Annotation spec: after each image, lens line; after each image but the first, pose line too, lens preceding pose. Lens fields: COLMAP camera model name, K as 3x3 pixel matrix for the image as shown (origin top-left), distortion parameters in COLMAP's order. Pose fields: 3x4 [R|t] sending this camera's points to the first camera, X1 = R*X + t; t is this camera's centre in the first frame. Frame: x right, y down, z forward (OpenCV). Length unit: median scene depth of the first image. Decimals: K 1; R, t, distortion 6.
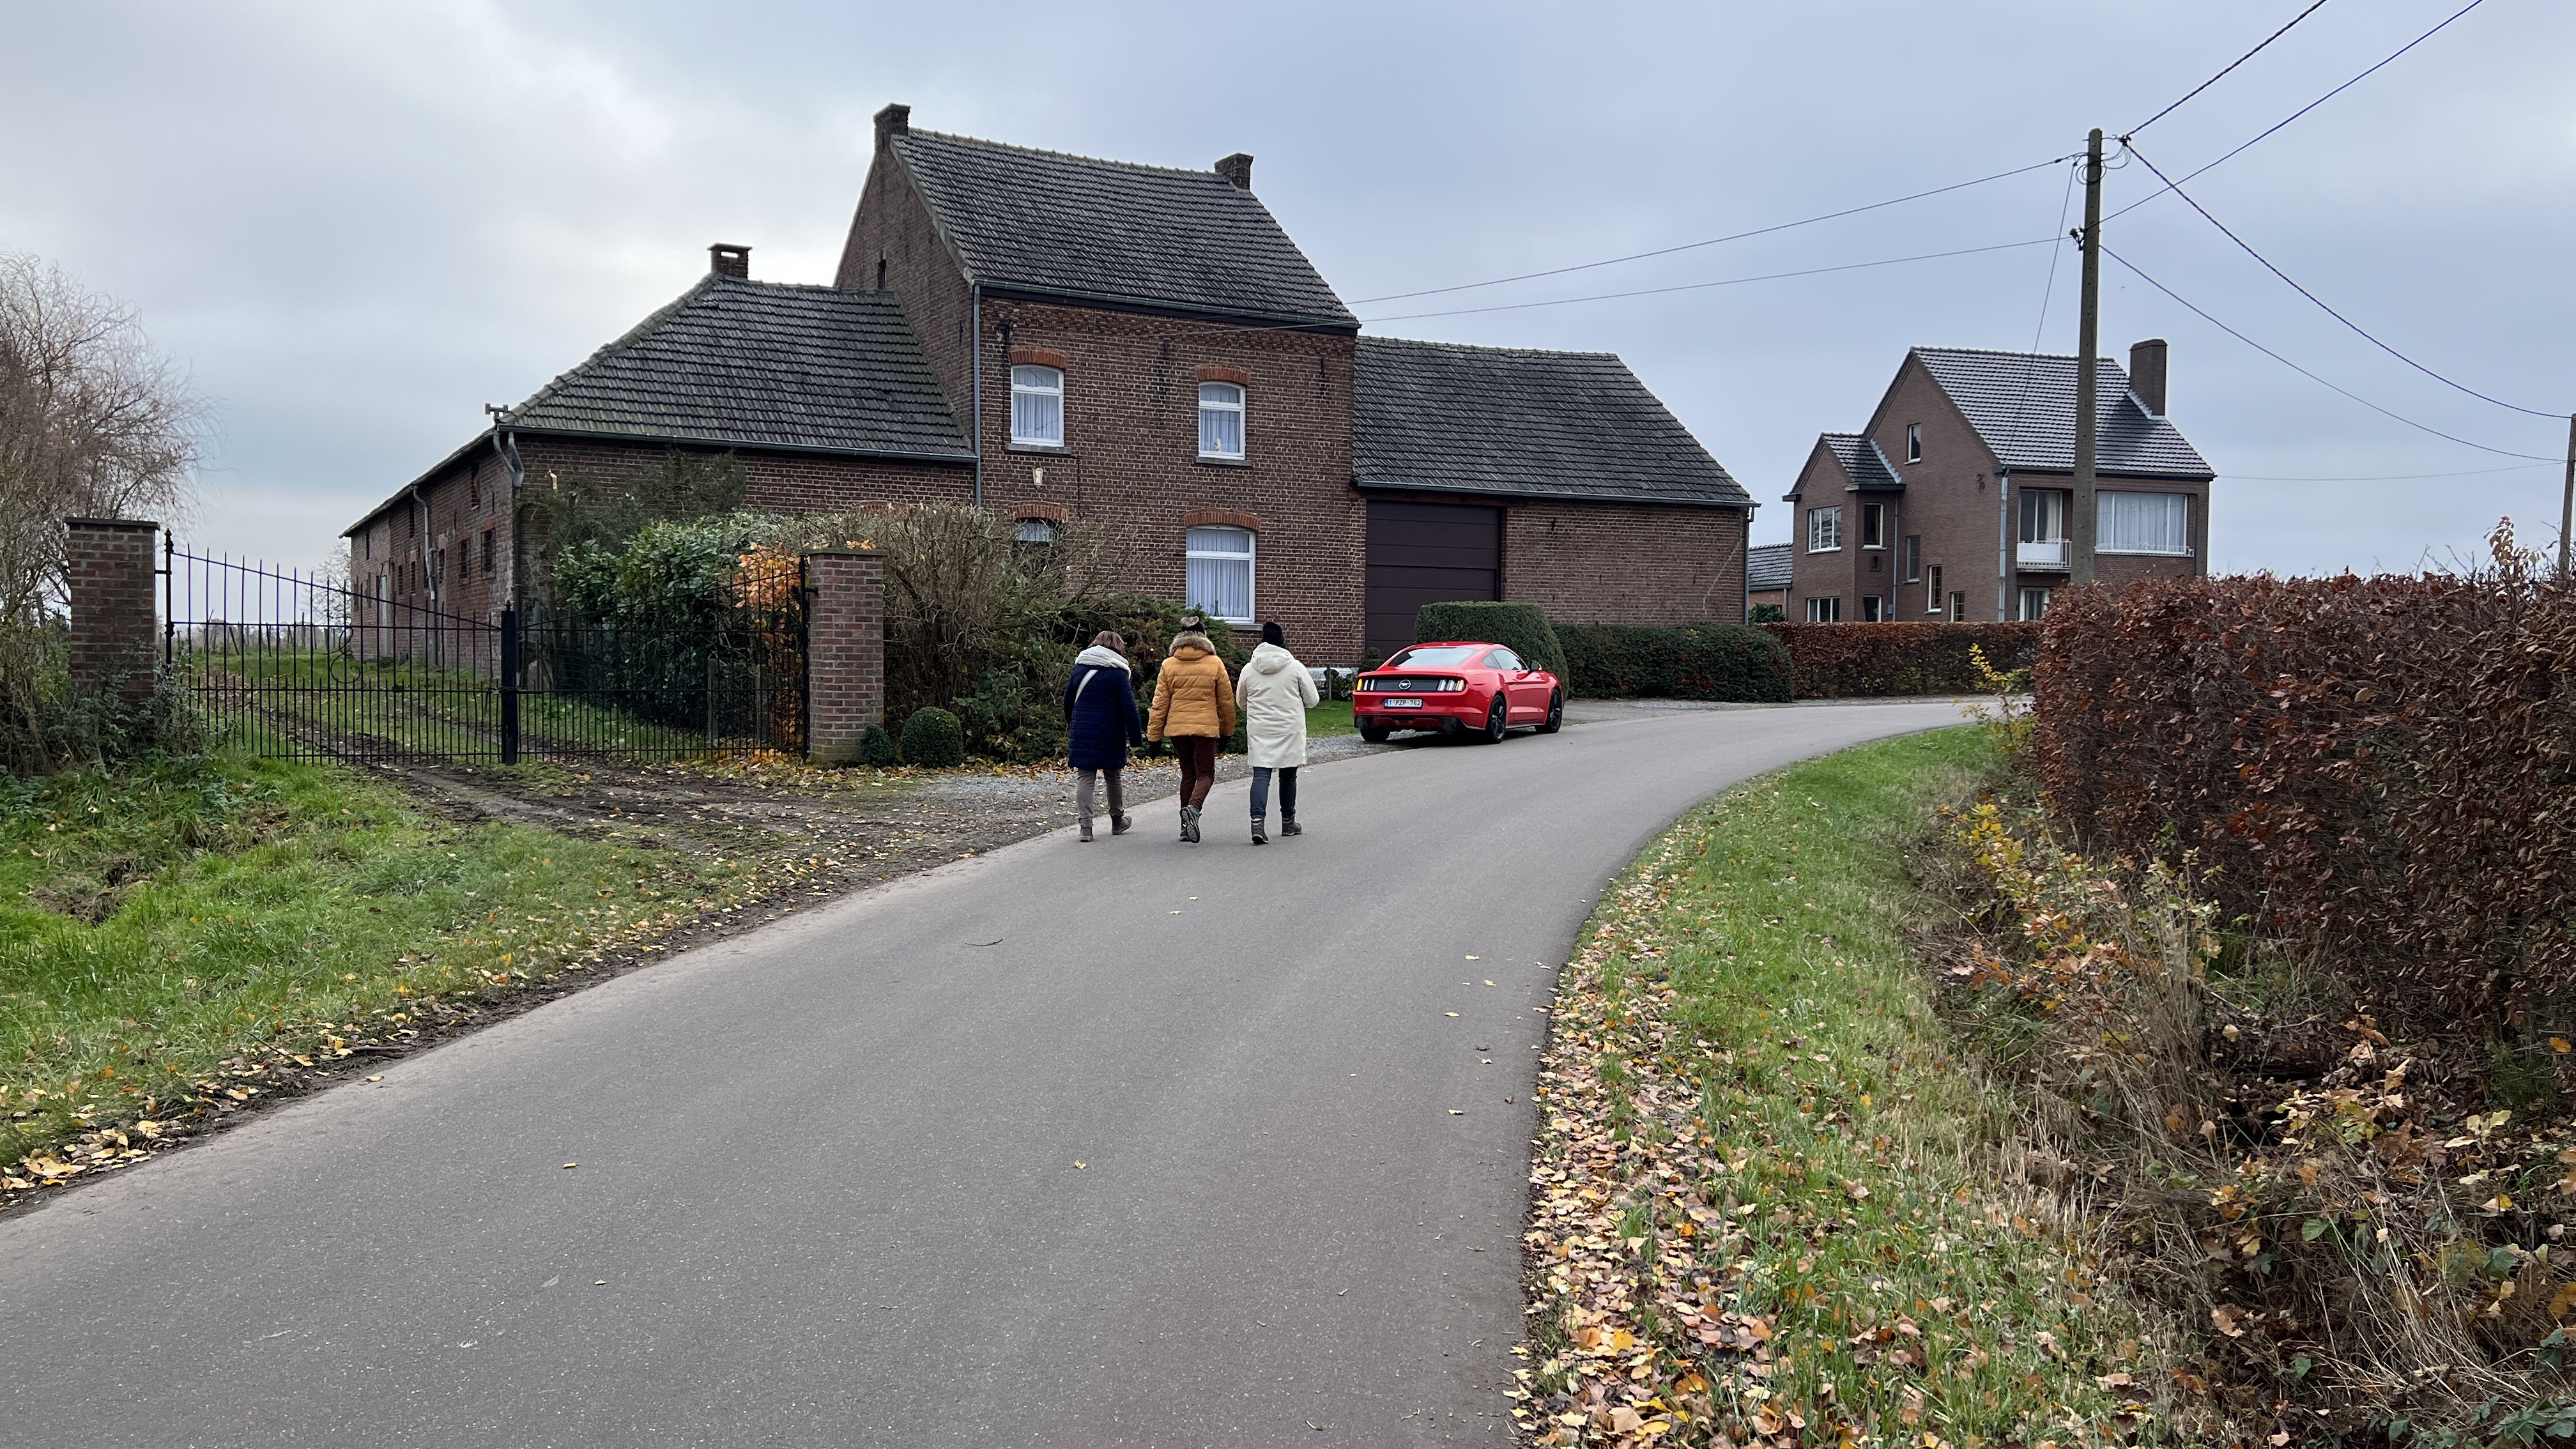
lens RADIAL K [[1955.1, 0, 1290.3], [0, 1955.1, 703.8], [0, 0, 1]] dist [0.045559, -0.027534]
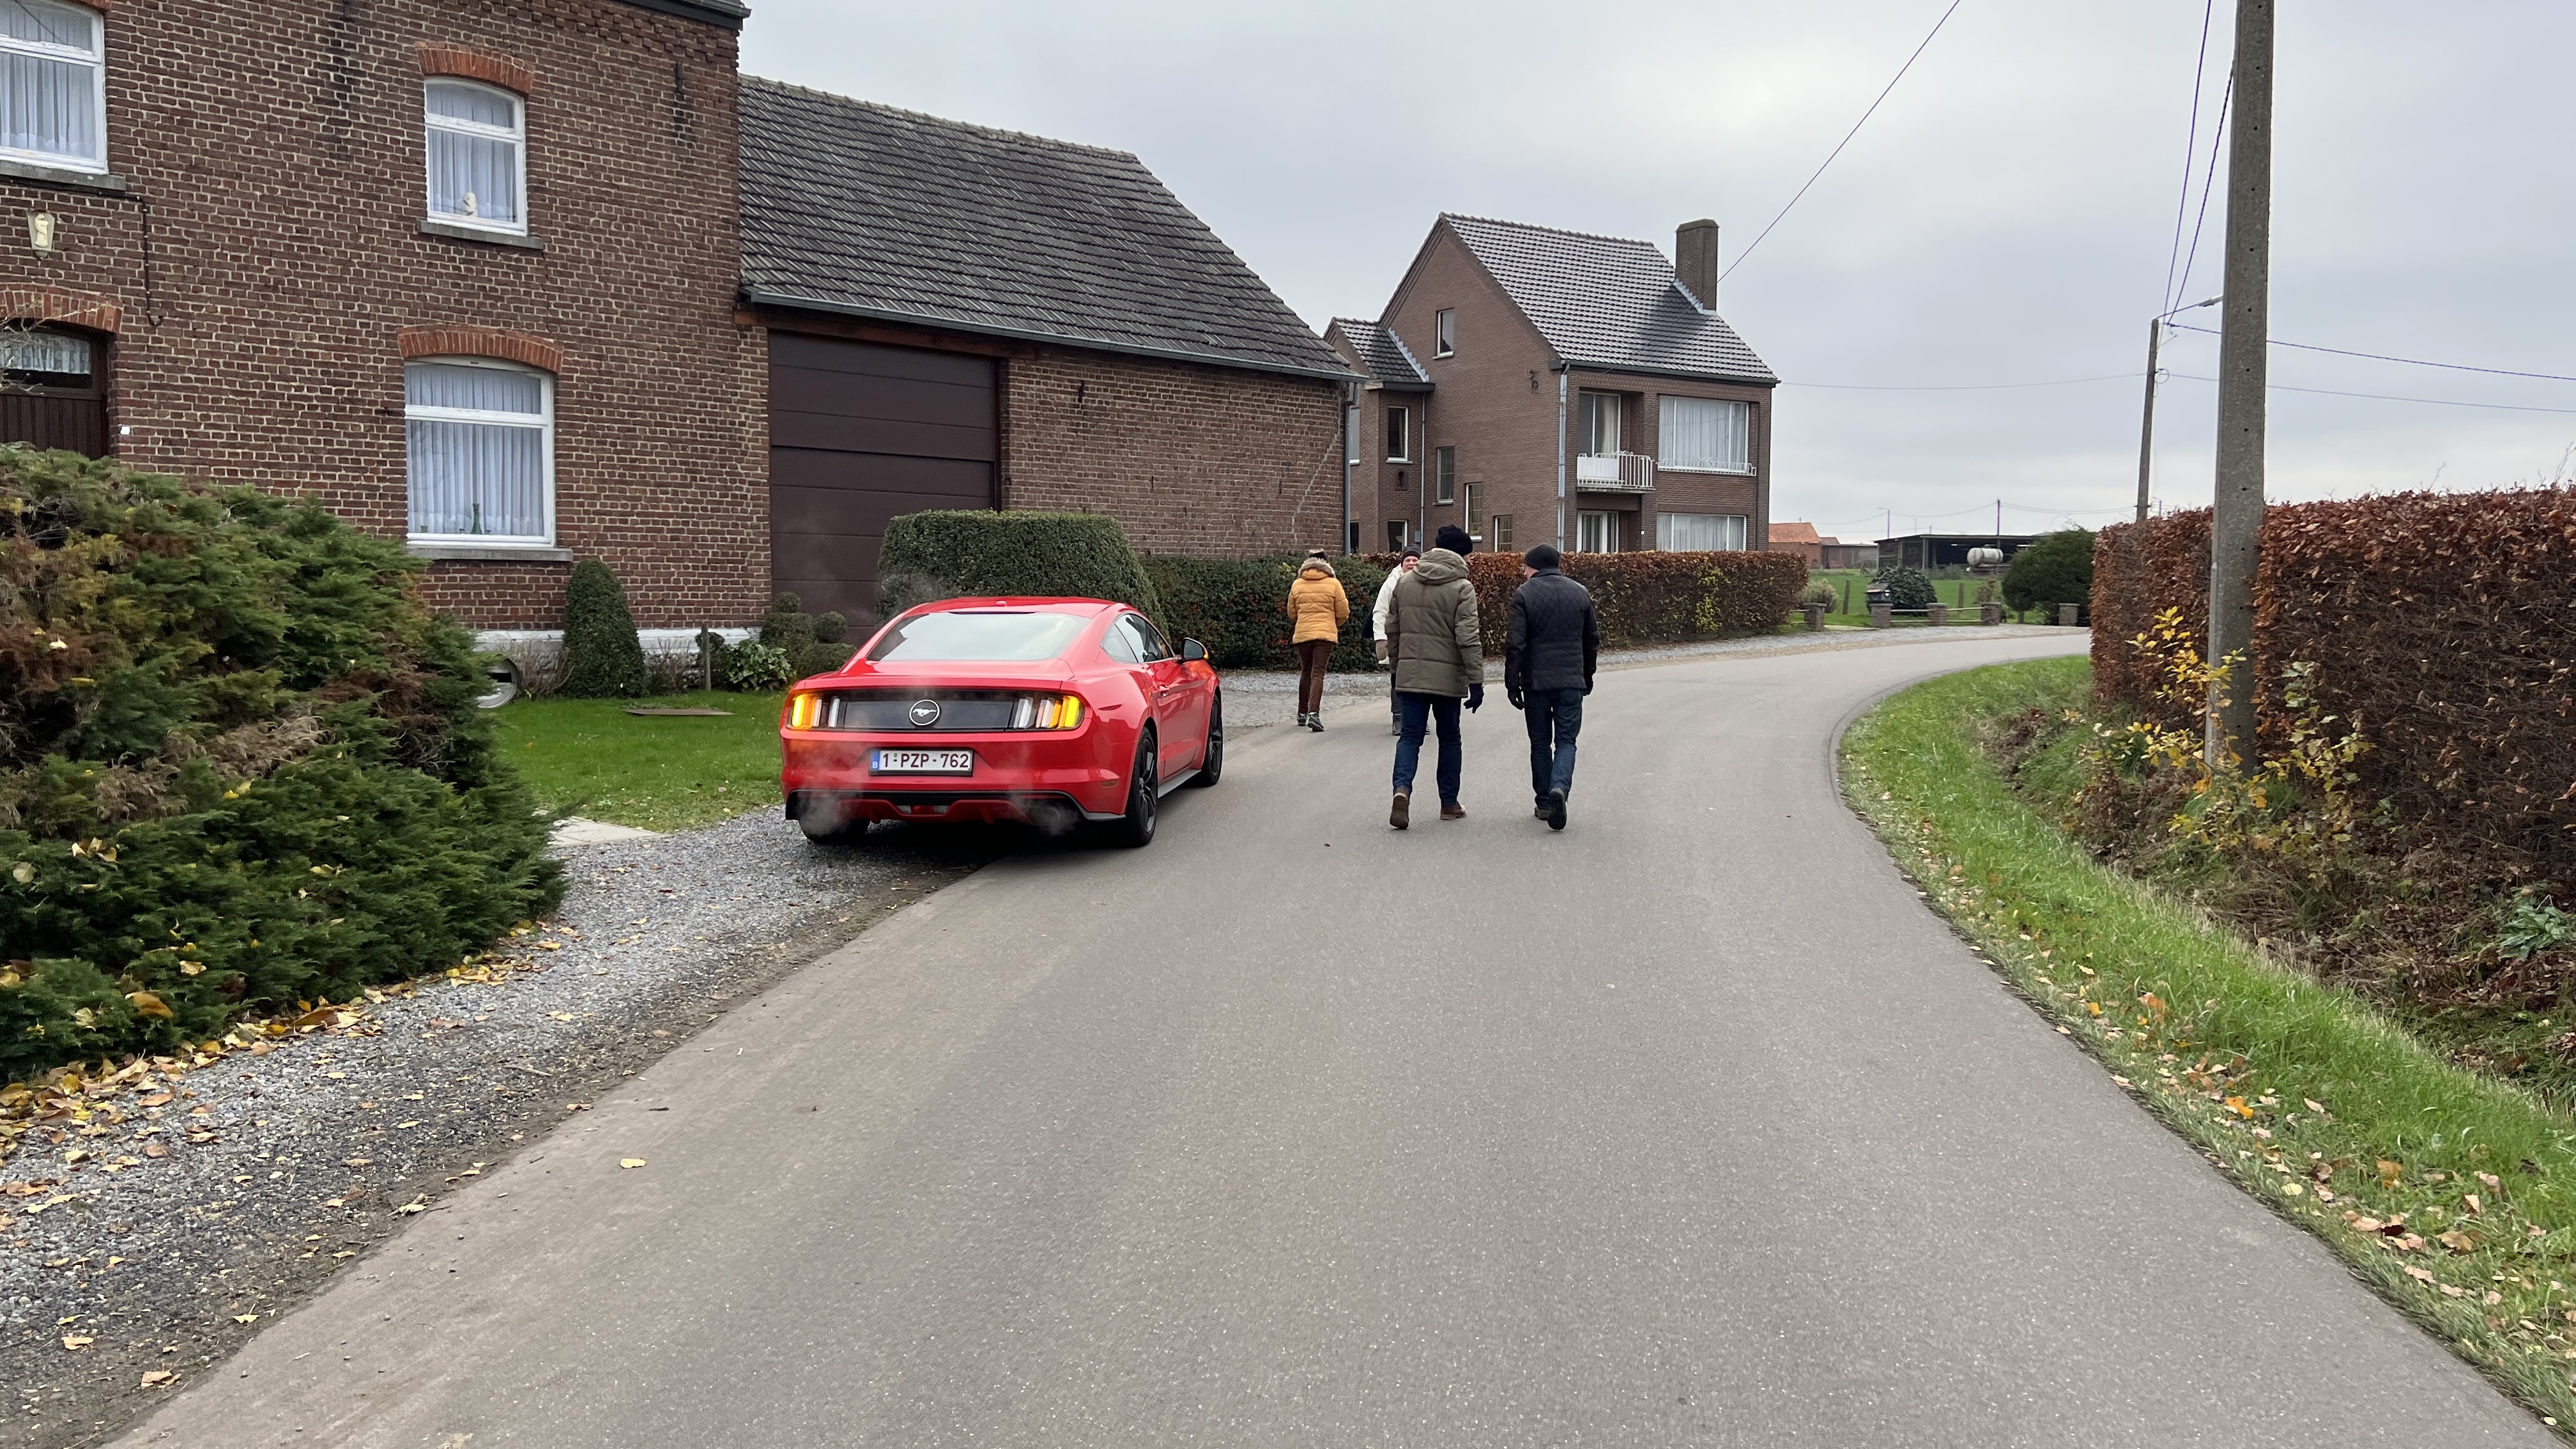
lens RADIAL K [[1955.1, 0, 1294.8], [0, 1955.1, 724.8], [0, 0, 1]] dist [0.045559, -0.027534]
pose [[0.951227, -0.024147, 0.307546, 0.005654], [0.009740, 0.998786, 0.048293, -0.014388], [-0.308339, -0.042942, 0.950307, 0.353252]]
